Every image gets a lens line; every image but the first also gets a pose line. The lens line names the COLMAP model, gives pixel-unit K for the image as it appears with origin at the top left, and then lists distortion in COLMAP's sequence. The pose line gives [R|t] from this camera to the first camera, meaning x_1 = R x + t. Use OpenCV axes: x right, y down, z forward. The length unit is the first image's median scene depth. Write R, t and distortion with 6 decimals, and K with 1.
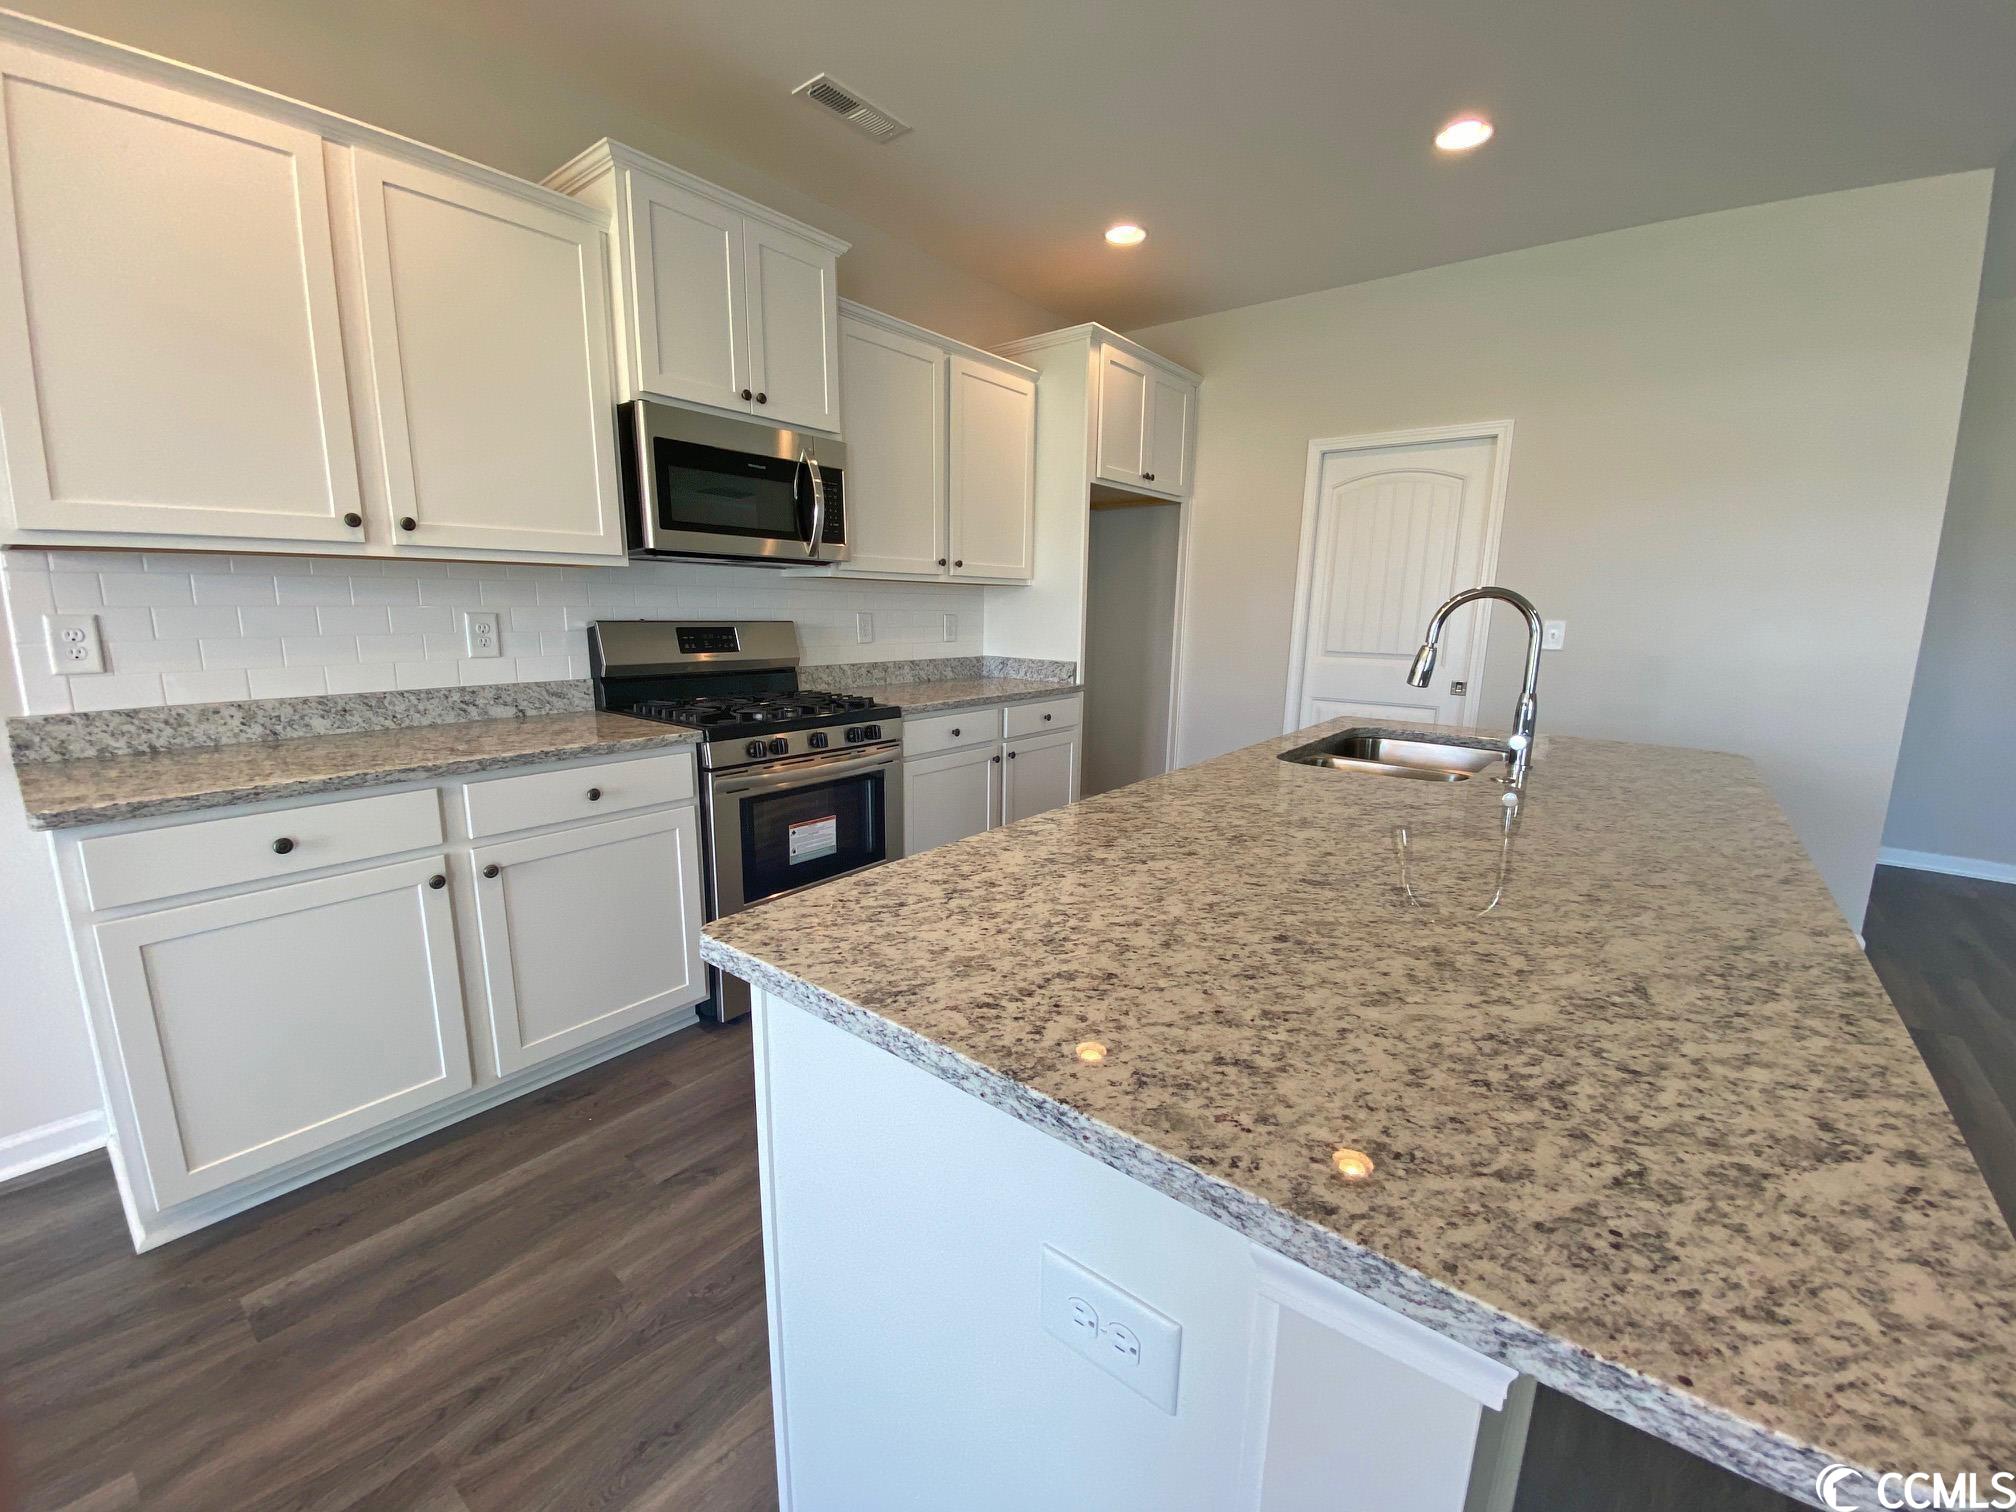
lens RADIAL K [[819.9, 0, 1008.0], [0, 819.9, 756.0], [0, 0, 1]] dist [0.041893, -0.029876]
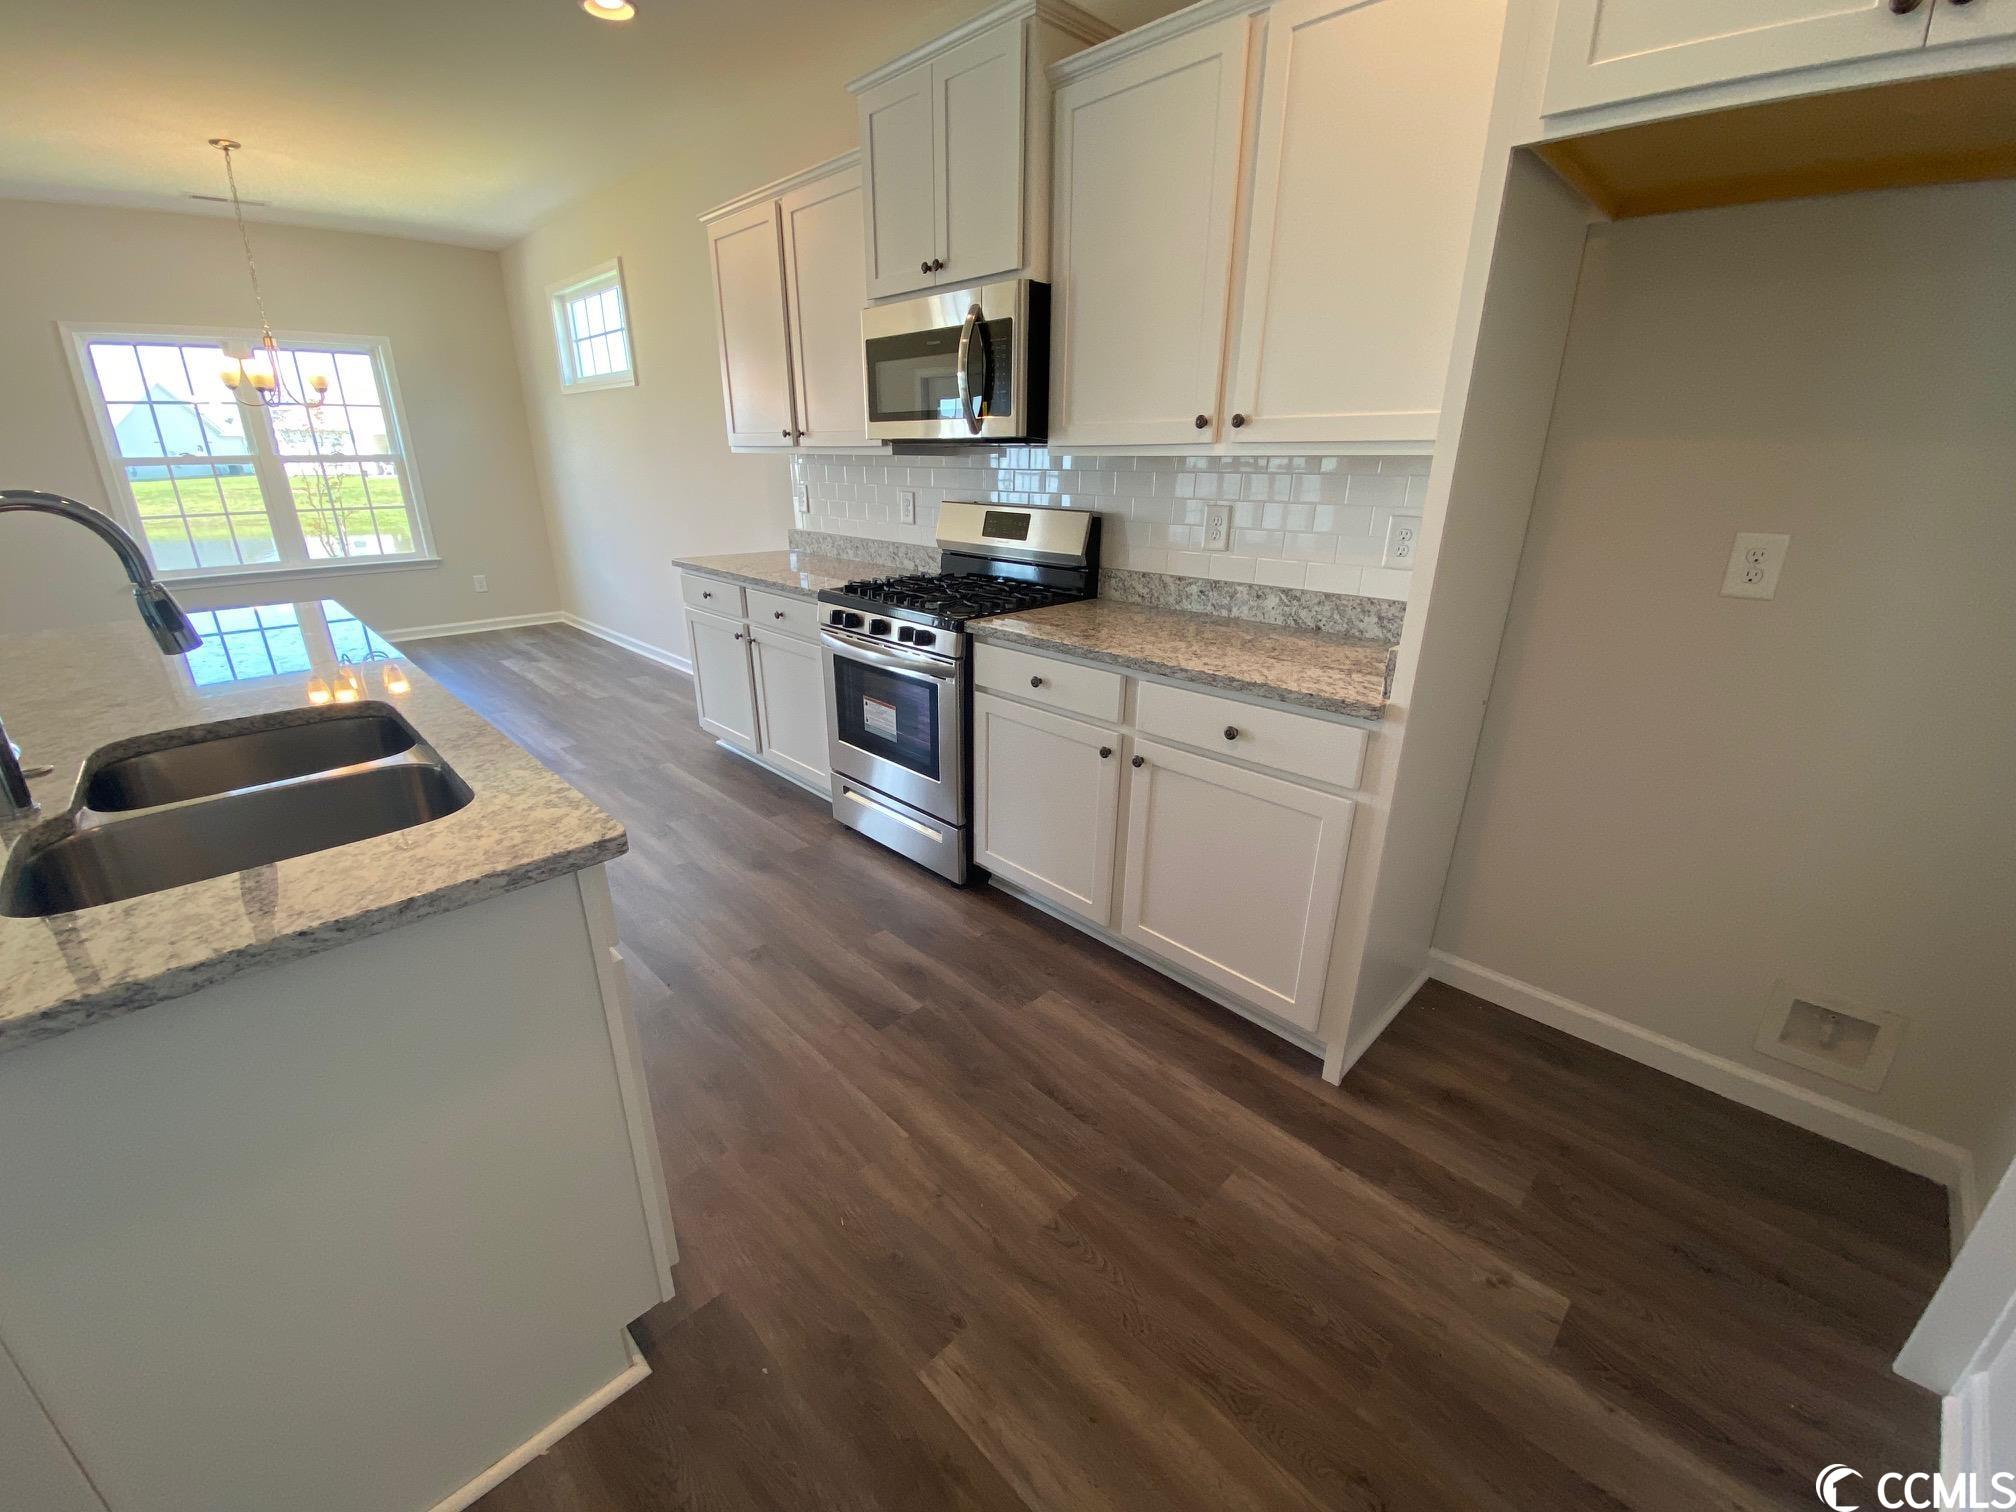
lens RADIAL K [[819.9, 0, 1008.0], [0, 819.9, 756.0], [0, 0, 1]] dist [0.041893, -0.029876]
pose [[-0.130023, 0.327891, -0.935725, 0.776986], [-0.183675, 0.919437, 0.347706, -0.262315], [0.974350, 0.217080, -0.059323, 1.273287]]
